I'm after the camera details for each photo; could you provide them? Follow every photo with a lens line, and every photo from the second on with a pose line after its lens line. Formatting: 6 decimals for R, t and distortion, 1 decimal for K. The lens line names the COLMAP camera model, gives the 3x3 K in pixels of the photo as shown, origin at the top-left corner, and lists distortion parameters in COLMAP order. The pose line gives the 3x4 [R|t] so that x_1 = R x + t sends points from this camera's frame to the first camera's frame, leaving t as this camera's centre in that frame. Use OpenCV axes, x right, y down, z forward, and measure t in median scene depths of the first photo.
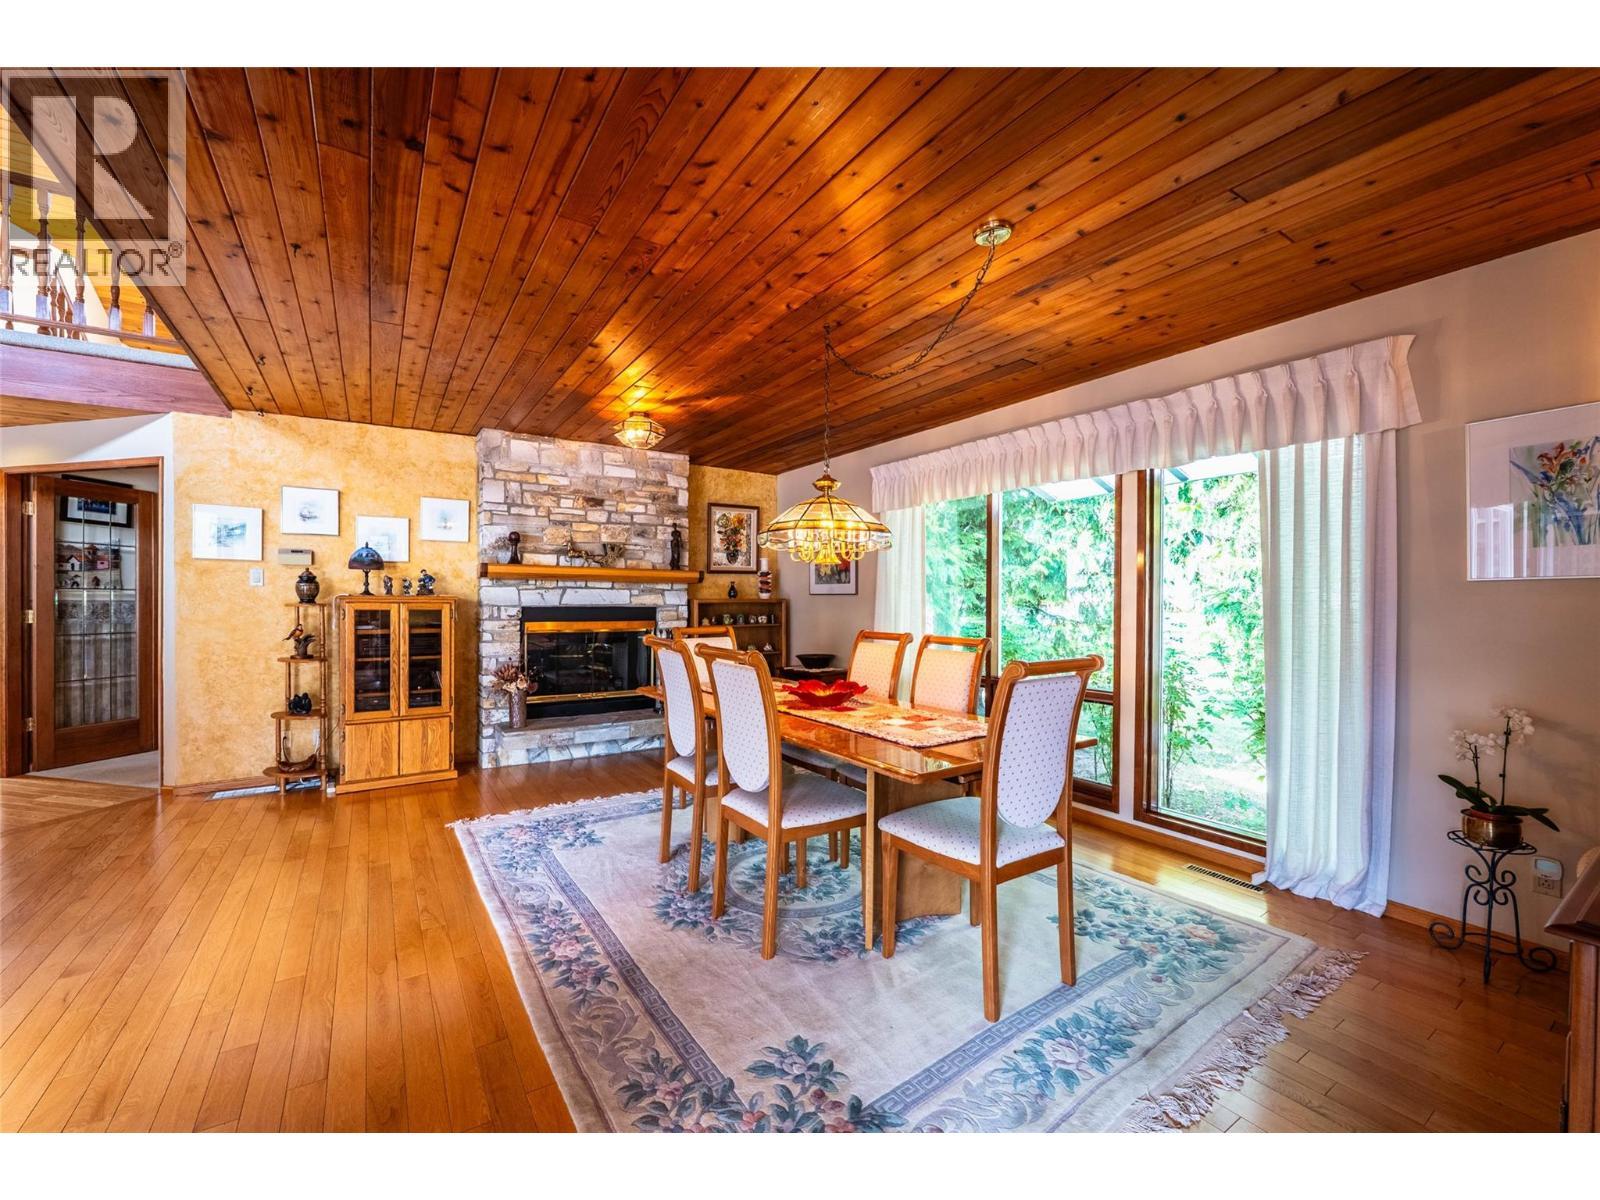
lens RADIAL K [[652.7, 0, 796.0], [0, 652.7, 604.1], [0, 0, 1]] dist [-0.010311, 0.000567]
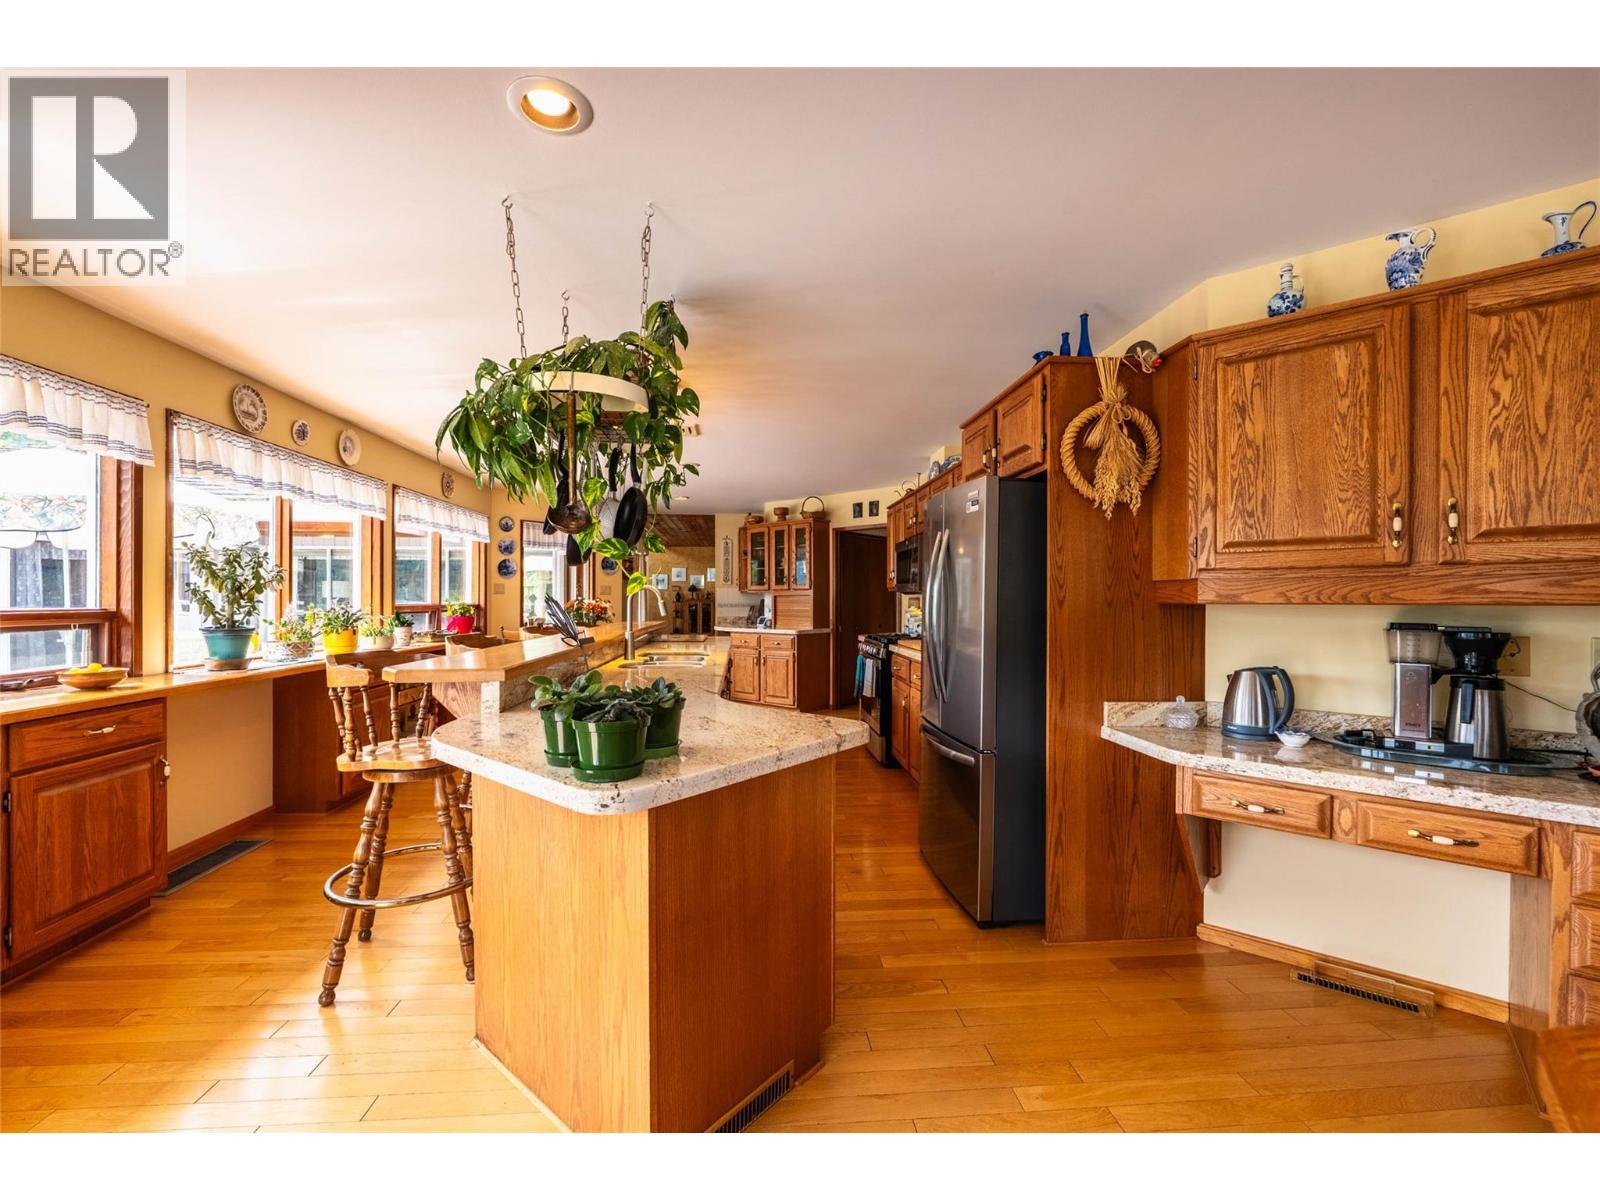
lens RADIAL K [[652.7, 0, 795.4], [0, 652.7, 603.7], [0, 0, 1]] dist [-0.010311, 0.000567]
pose [[0.883356, 0.000936, -0.468703, 1.158314], [-0.002901, 0.999990, -0.003471, 0.017595], [0.468694, 0.004425, 0.883349, -1.440941]]
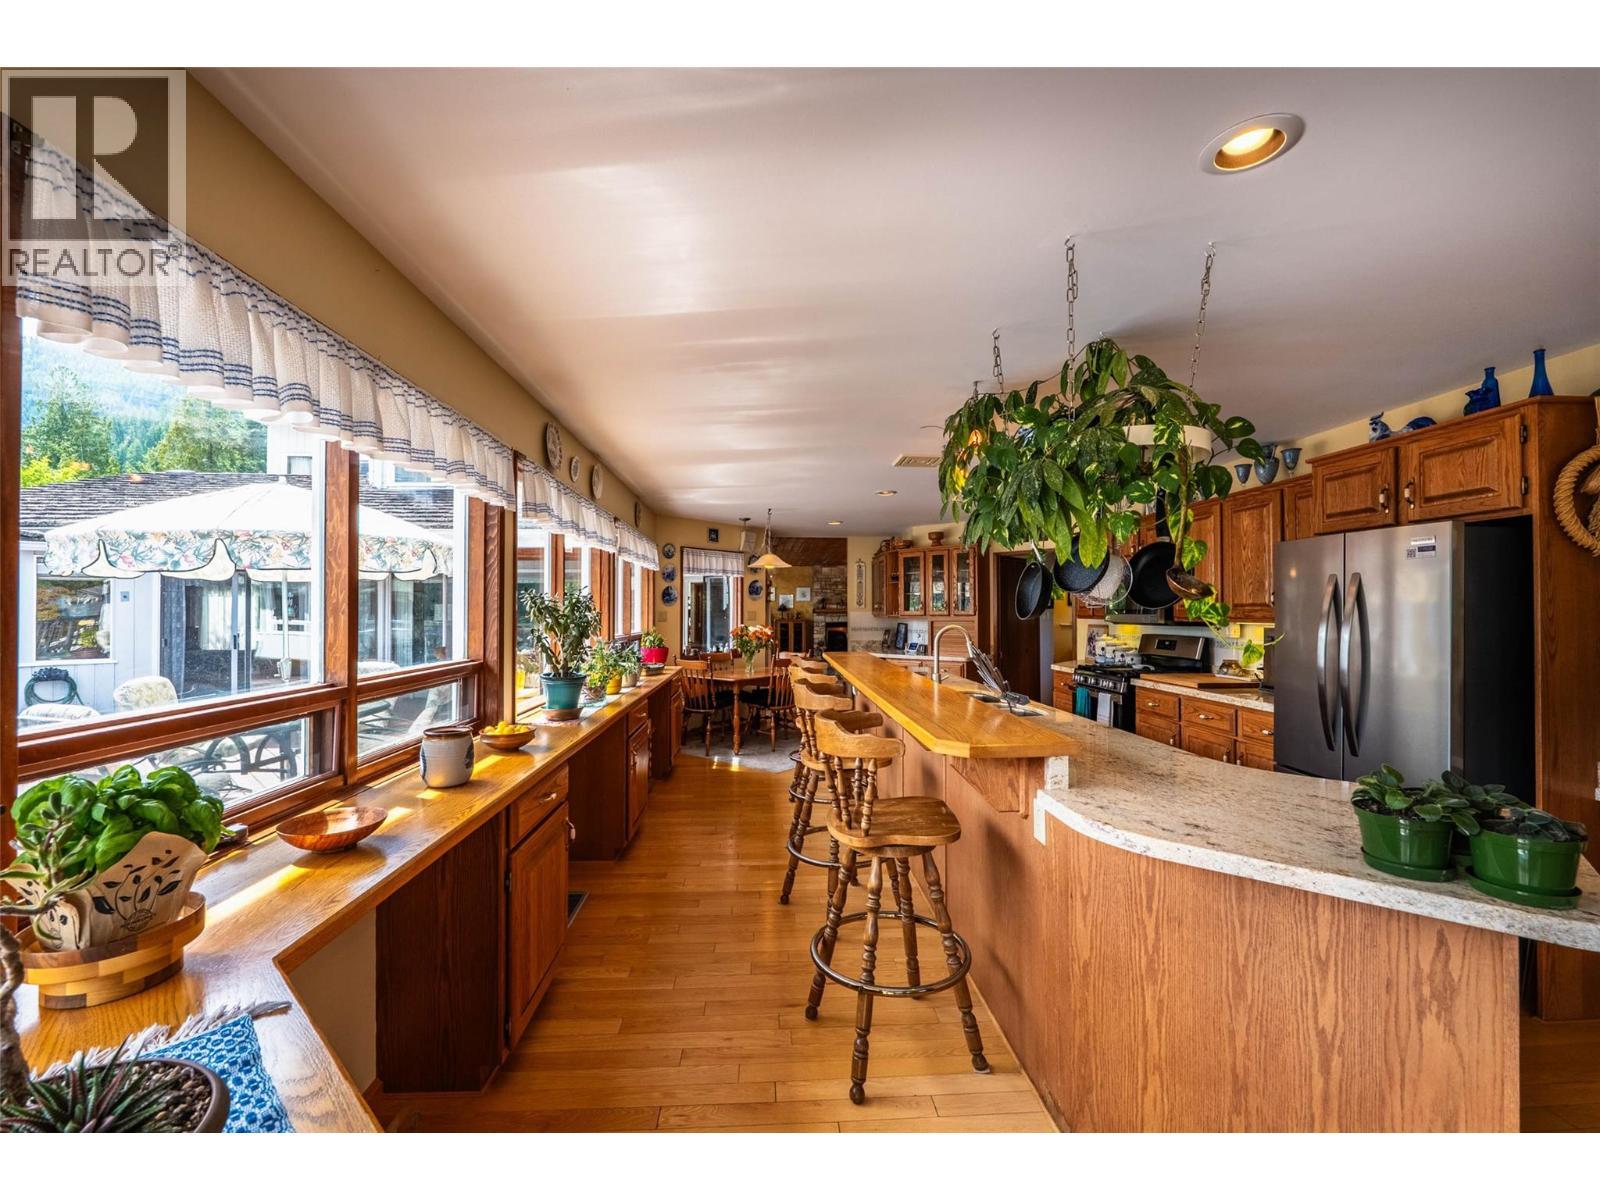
lens RADIAL K [[652.7, 0, 800.9], [0, 652.7, 605.2], [0, 0, 1]] dist [-0.010311, 0.000567]
pose [[0.873237, -0.010865, -0.487175, 0.876975], [0.000730, 0.999779, -0.020989, -0.011336], [0.487296, 0.017973, 0.873052, -1.564838]]
